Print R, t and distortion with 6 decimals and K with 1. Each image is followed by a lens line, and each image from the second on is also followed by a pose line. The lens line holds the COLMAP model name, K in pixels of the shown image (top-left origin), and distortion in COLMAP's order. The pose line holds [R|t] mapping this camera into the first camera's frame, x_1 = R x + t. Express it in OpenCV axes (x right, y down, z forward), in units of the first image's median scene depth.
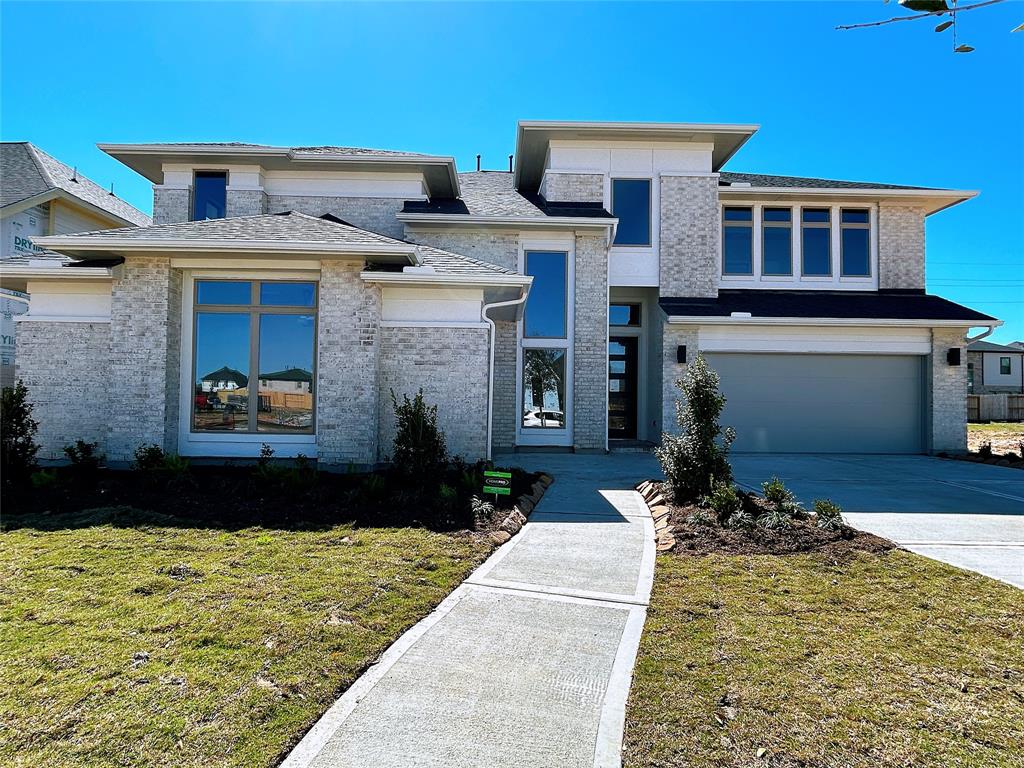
lens RADIAL K [[569.1, 0, 510.5], [0, 569.1, 387.2], [0, 0, 1]] dist [-0.002302, 0.000398]
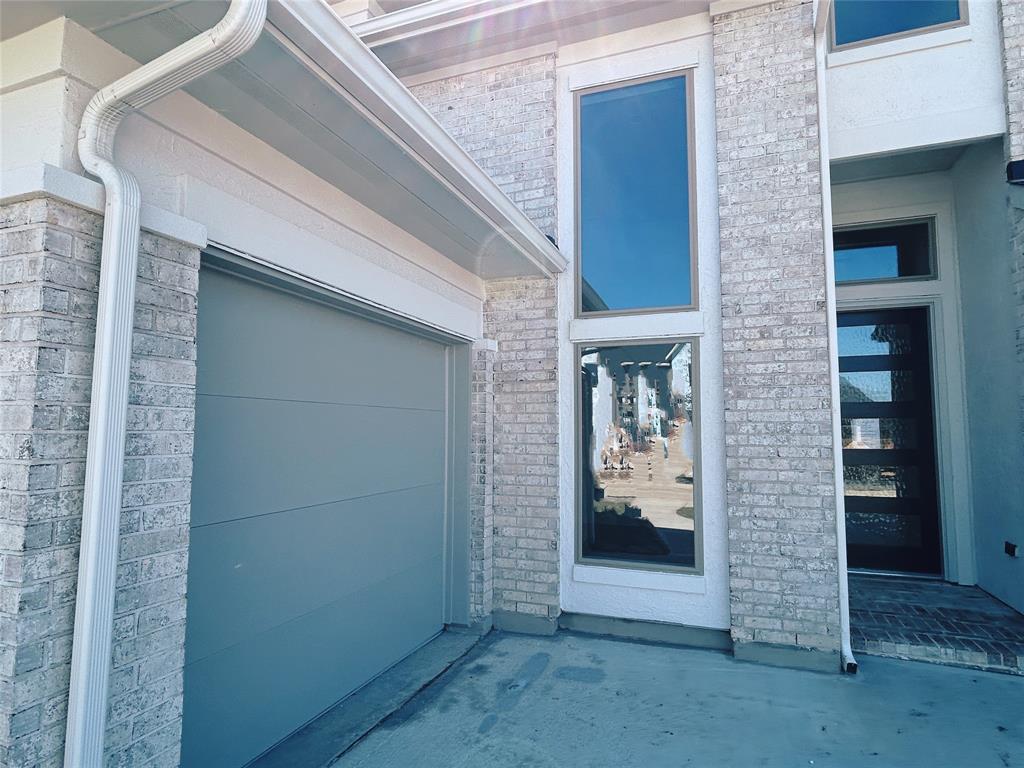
lens RADIAL K [[569.1, 0, 509.3], [0, 569.1, 387.8], [0, 0, 1]] dist [-0.002302, 0.000398]
pose [[0.933375, -0.039835, -0.356684, 0.111549], [0.021974, 0.998300, -0.053992, -0.021449], [0.358229, 0.042557, 0.932663, 0.625939]]
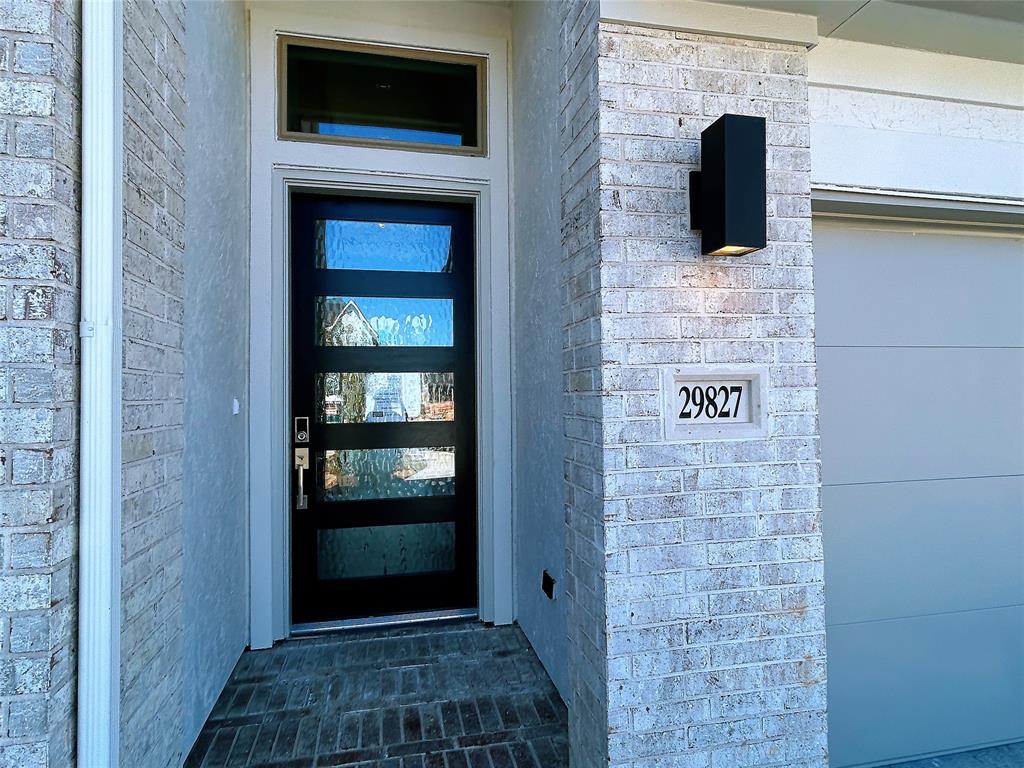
lens RADIAL K [[569.1, 0, 509.3], [0, 569.1, 378.0], [0, 0, 1]] dist [-0.002302, 0.000398]
pose [[0.978063, -0.019987, 0.207348, 0.214563], [0.018757, 0.999793, 0.007897, -0.013022], [-0.207463, -0.003834, 0.978235, 0.863824]]
